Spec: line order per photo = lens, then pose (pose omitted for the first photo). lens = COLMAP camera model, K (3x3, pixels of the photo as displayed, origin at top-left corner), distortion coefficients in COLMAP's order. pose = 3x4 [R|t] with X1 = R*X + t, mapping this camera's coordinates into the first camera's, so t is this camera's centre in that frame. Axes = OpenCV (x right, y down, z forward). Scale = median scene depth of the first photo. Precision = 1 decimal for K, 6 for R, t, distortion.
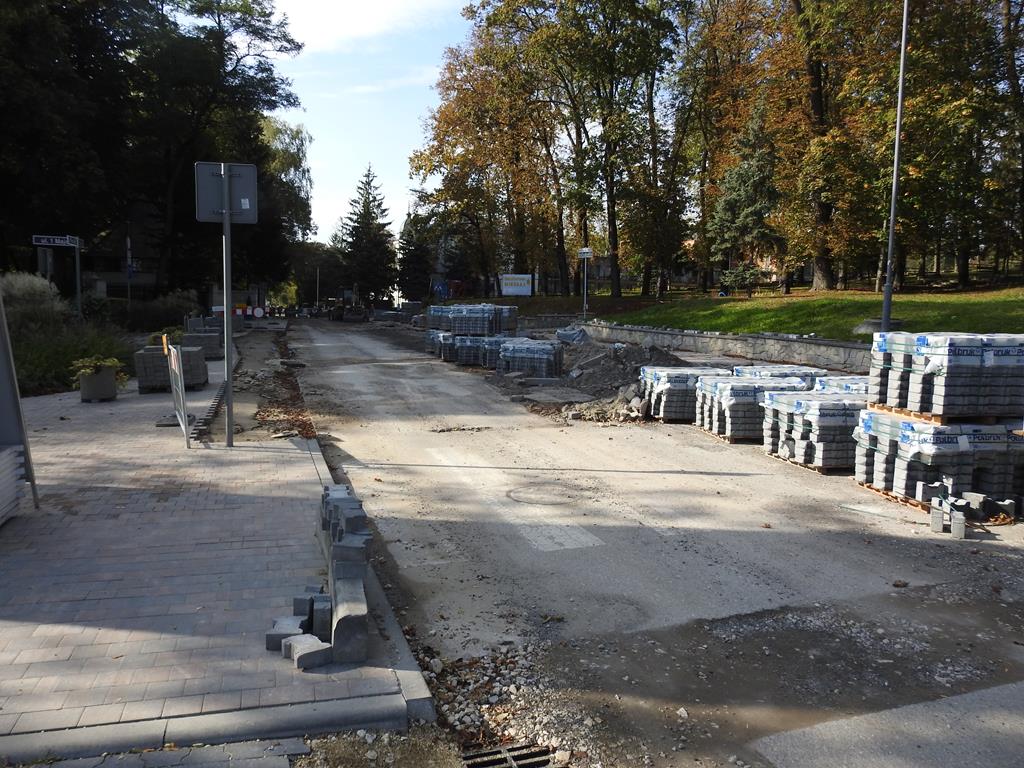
lens RADIAL K [[828.9, 0, 512.0], [0, 828.9, 384.0], [0, 0, 1]] dist [-0.005056, -0.000302]
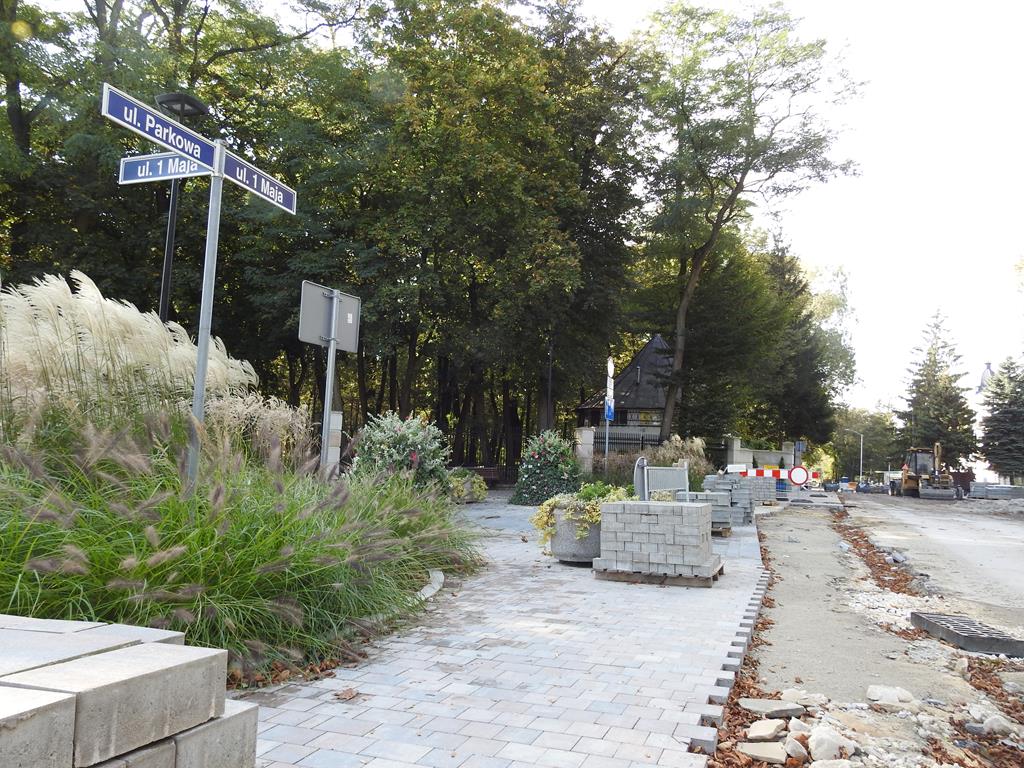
lens RADIAL K [[828.9, 0, 512.0], [0, 828.9, 384.0], [0, 0, 1]] dist [-0.005056, -0.000302]
pose [[0.816114, -0.039195, -0.576560, -0.076986], [-0.082449, 0.979593, -0.183300, -0.014186], [0.571978, 0.197131, 0.796229, 0.234959]]
